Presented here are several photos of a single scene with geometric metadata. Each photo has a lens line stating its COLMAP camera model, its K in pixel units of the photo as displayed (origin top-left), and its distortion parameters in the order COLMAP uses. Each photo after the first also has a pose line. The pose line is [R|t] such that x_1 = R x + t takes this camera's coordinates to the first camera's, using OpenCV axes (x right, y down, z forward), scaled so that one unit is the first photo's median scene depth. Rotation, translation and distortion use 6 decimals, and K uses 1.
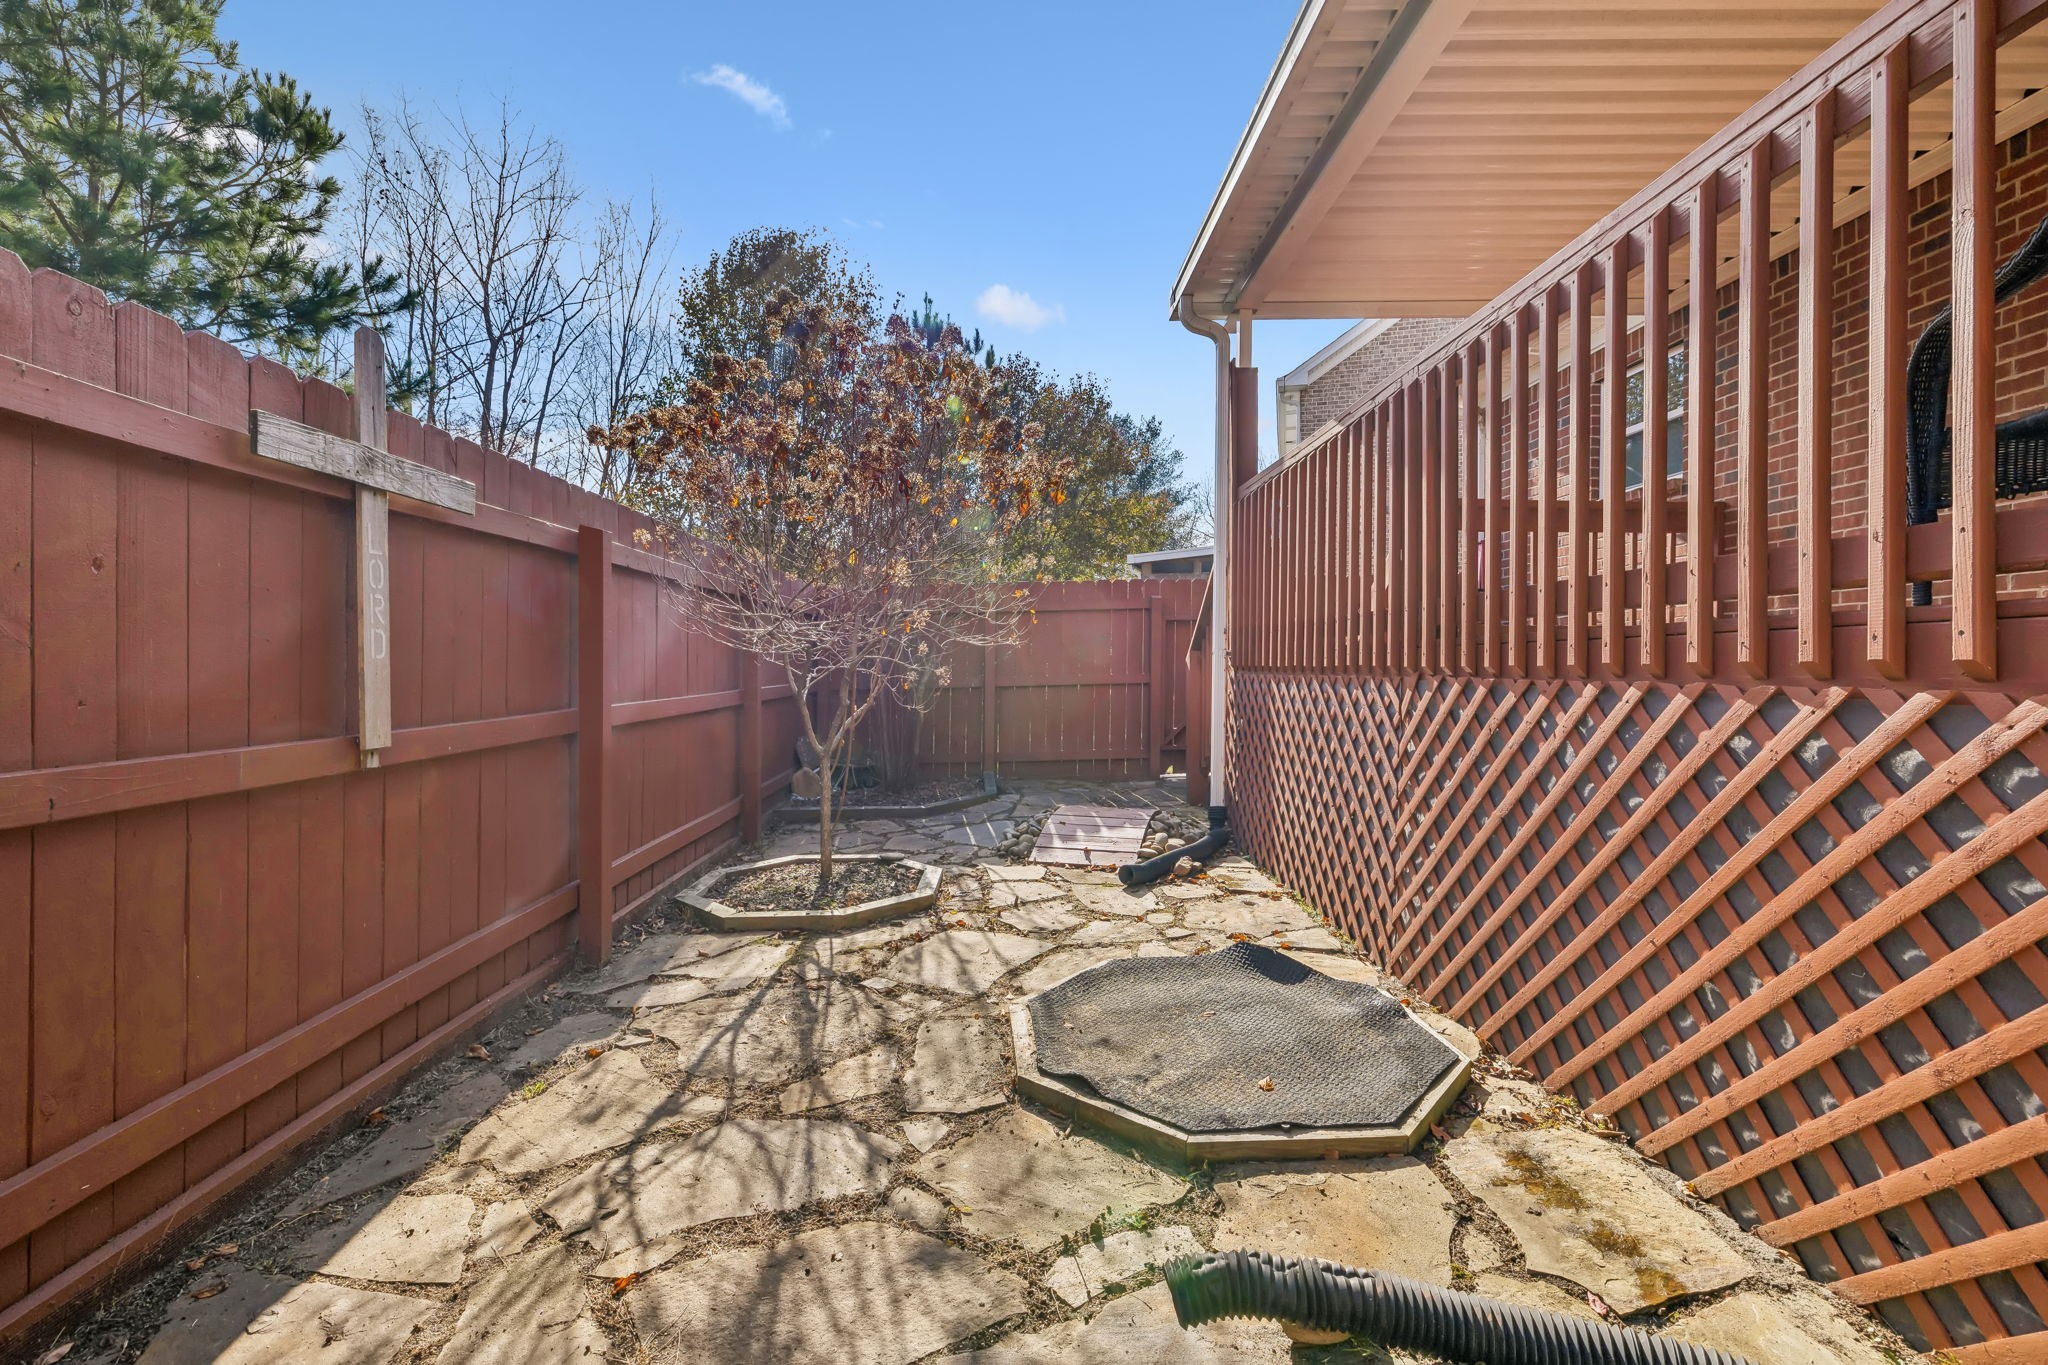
lens RADIAL K [[866.6, 0, 1016.5], [0, 866.6, 681.3], [0, 0, 1]] dist [-0.000827, 0.000303]
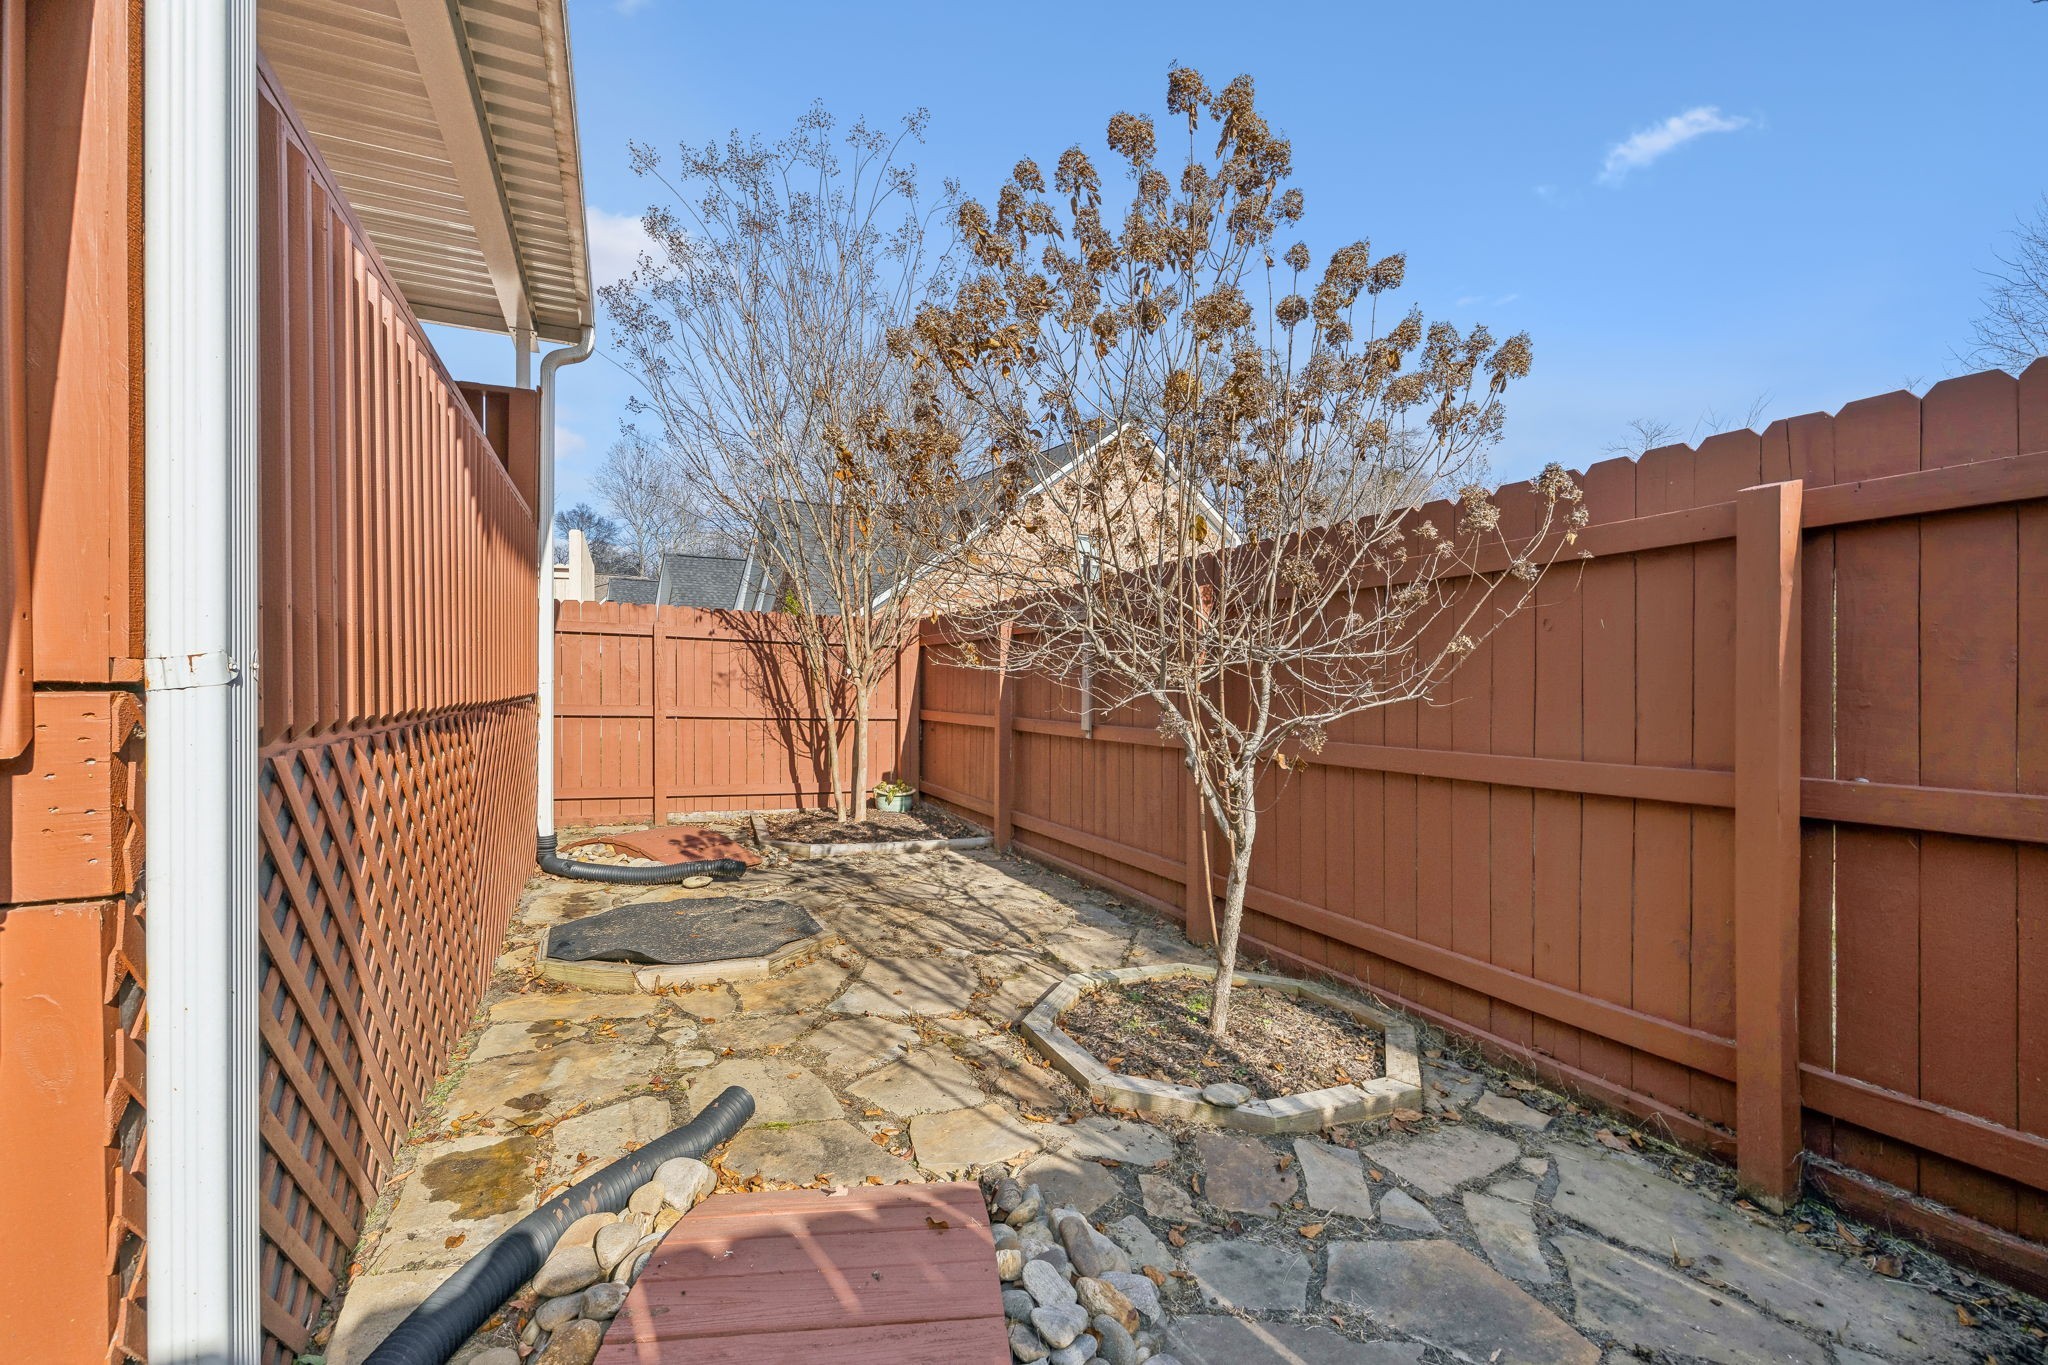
lens RADIAL K [[866.6, 0, 1016.5], [0, 866.6, 681.3], [0, 0, 1]] dist [-0.000827, 0.000303]
pose [[-0.920995, -0.001090, -0.389573, 0.248056], [-0.002857, 0.999988, 0.003956, -0.048024], [0.389564, 0.004757, -0.920987, 2.196262]]
